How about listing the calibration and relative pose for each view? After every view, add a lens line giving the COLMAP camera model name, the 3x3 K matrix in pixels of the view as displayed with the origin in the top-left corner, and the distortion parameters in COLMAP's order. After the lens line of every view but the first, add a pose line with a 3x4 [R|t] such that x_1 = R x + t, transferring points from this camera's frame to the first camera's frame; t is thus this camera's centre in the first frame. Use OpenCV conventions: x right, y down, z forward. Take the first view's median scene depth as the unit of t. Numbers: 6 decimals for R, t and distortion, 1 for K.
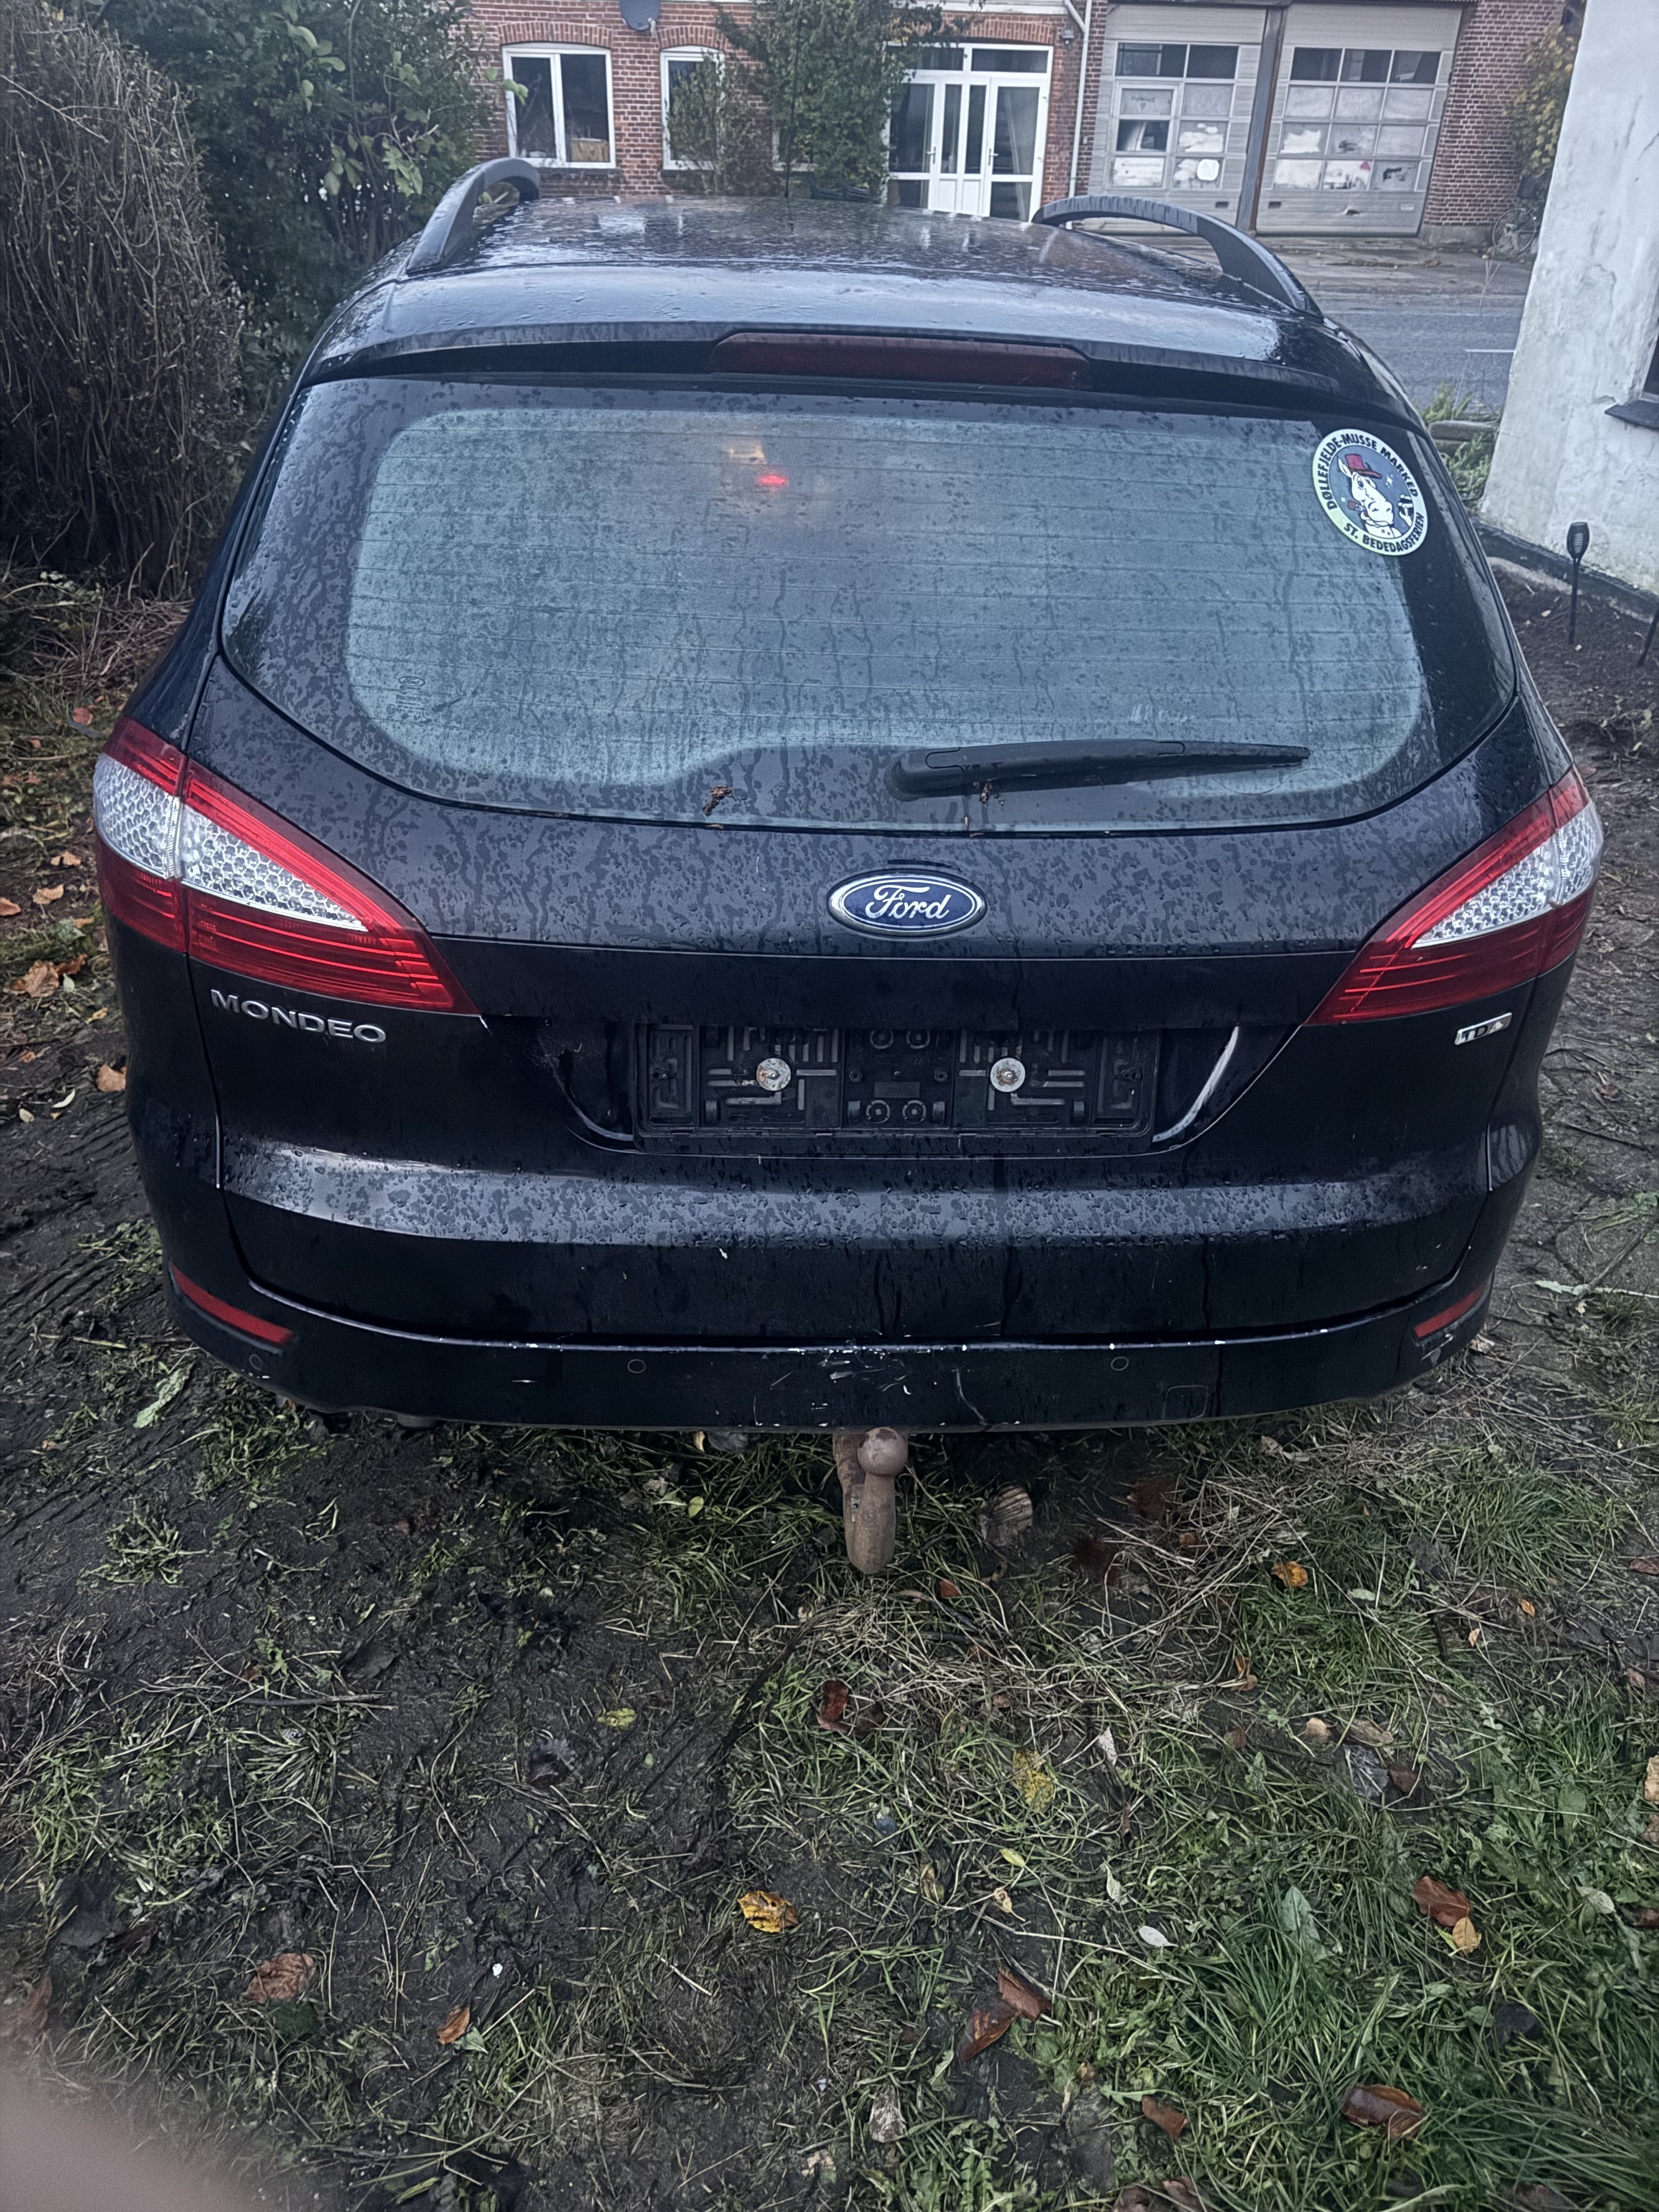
lens RADIAL K [[1532.4, 0, 829.0], [0, 1532.4, 1100.1], [0, 0, 1]] dist [-0.005724, -0.006594]
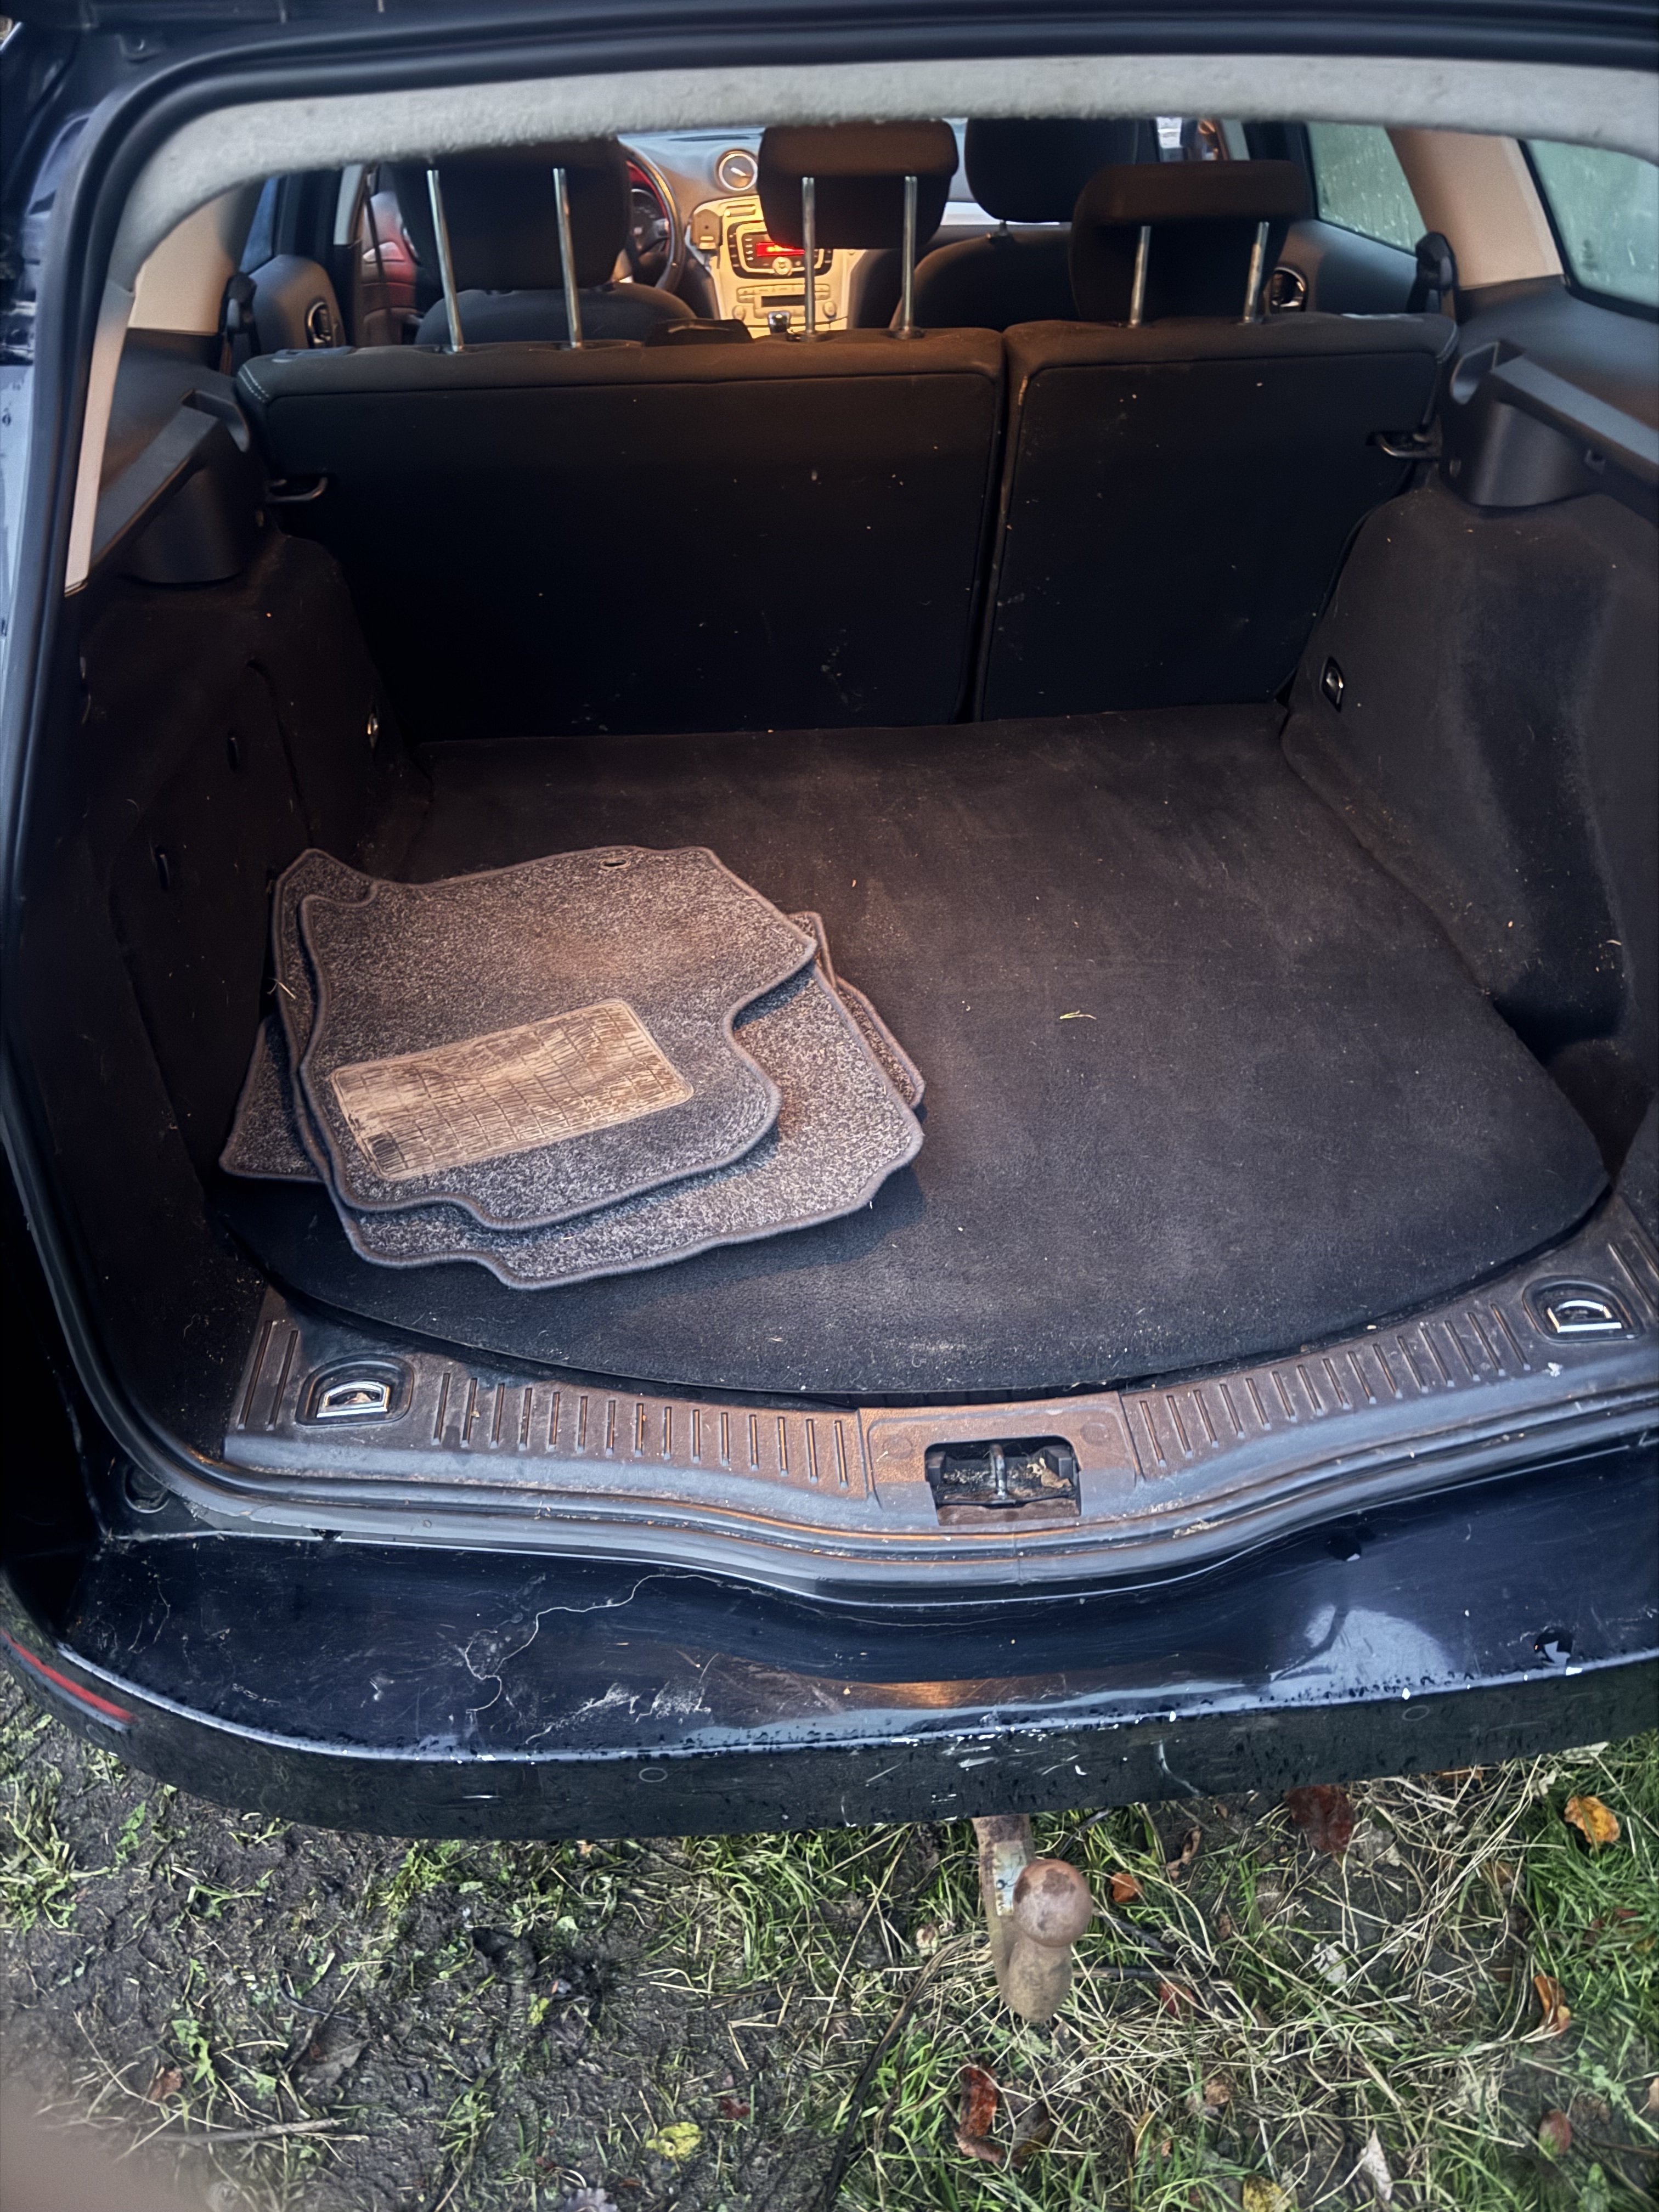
lens RADIAL K [[1532.4, 0, 830.7], [0, 1532.4, 1112.6], [0, 0, 1]] dist [-0.005724, -0.006594]
pose [[0.997601, -0.057160, -0.039059, -0.010635], [0.061896, 0.989130, 0.133381, -0.151119], [0.031010, -0.135478, 0.990295, 0.351184]]
